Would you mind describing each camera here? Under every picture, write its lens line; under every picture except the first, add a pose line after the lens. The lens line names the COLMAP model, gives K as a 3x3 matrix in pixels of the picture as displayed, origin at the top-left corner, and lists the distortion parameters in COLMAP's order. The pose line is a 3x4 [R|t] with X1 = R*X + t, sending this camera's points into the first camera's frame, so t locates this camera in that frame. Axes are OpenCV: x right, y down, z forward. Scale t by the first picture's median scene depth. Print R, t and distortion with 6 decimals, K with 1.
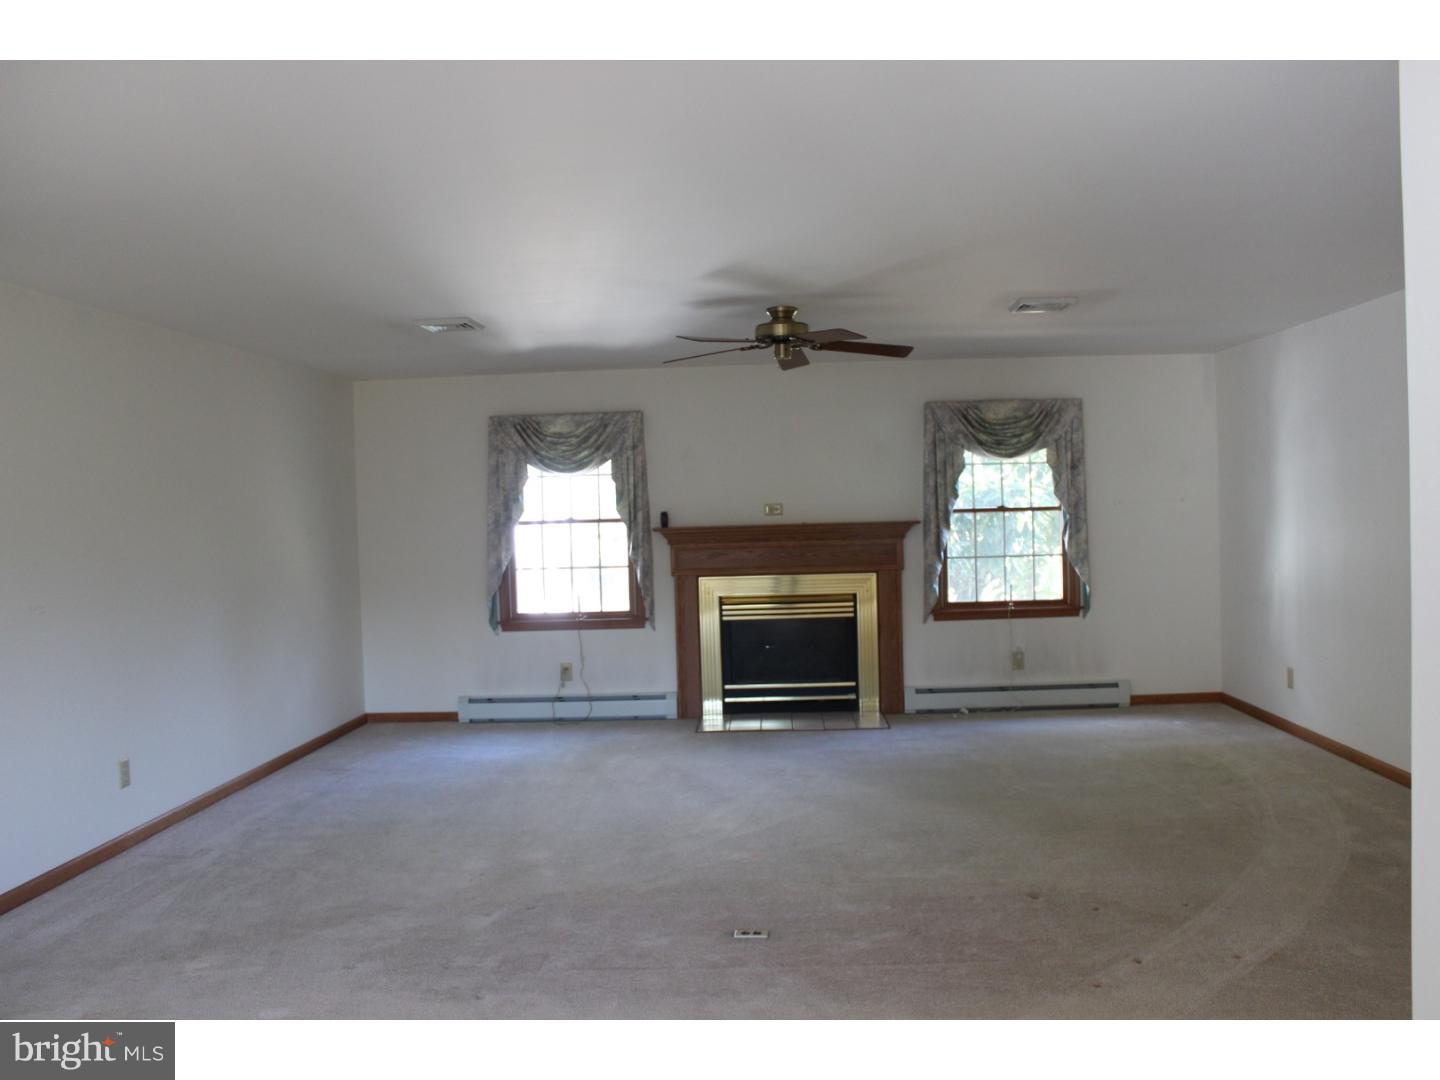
lens RADIAL K [[1203.6, 0, 720.0], [0, 1203.6, 540.0], [0, 0, 1]] dist [-0.049689, 0.007566]
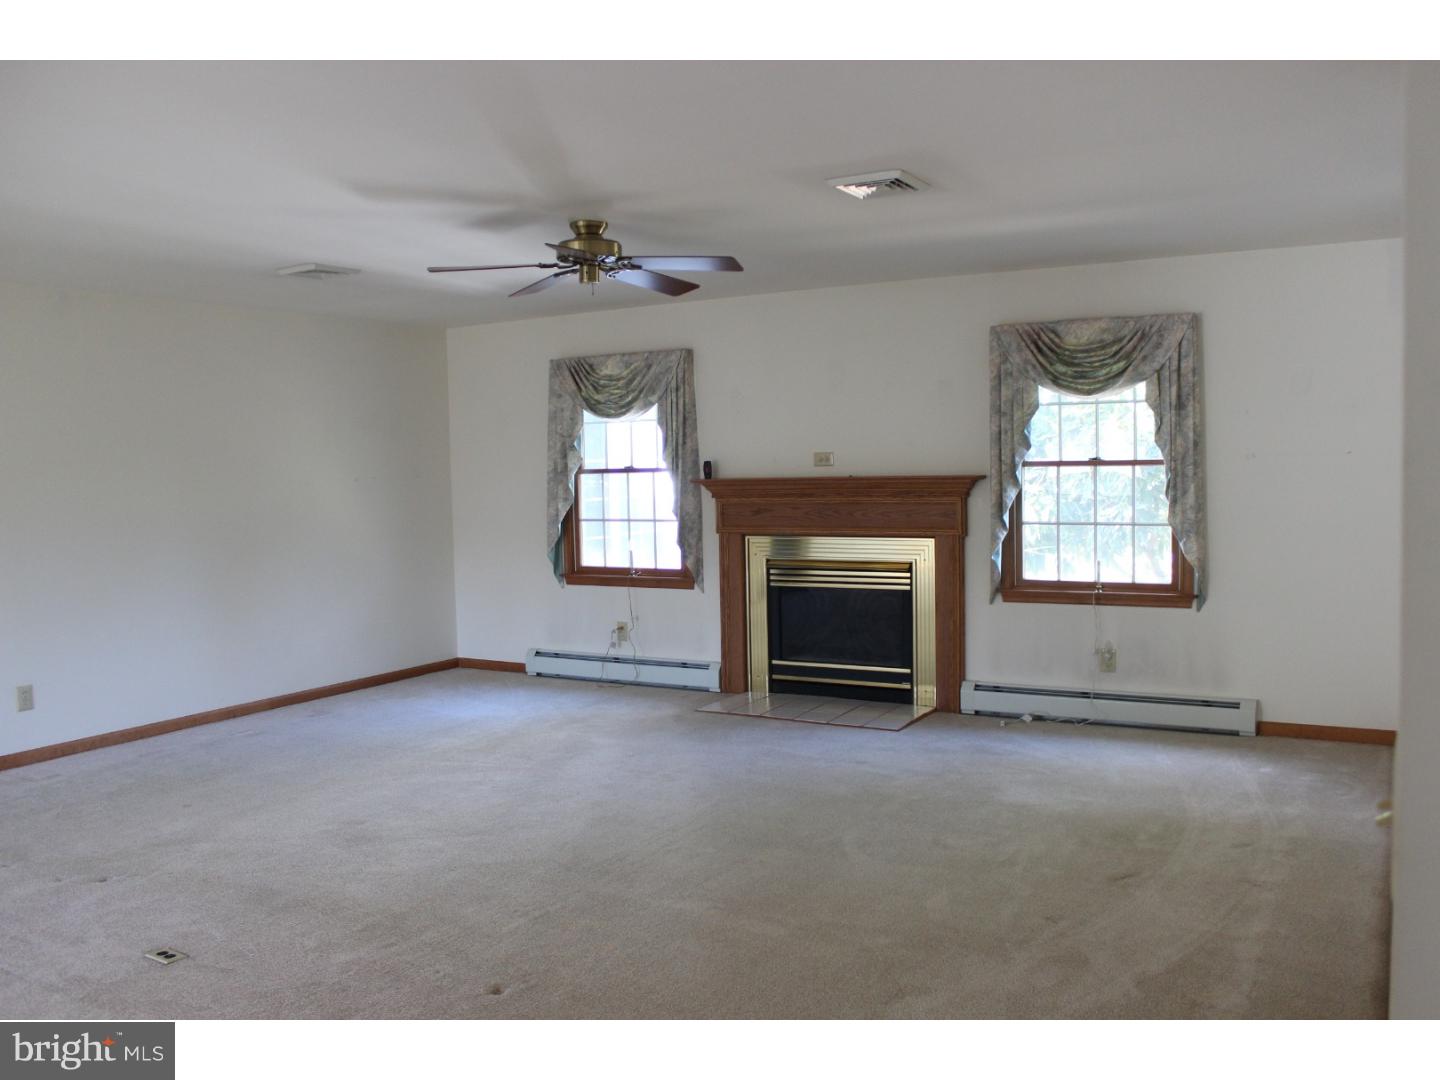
lens RADIAL K [[1203.6, 0, 720.0], [0, 1203.6, 540.0], [0, 0, 1]] dist [-0.049689, 0.007566]
pose [[0.888466, 0.039474, -0.457241, 0.373553], [-0.016158, 0.998367, 0.054794, -0.014176], [0.458658, -0.041295, 0.887653, 0.209346]]
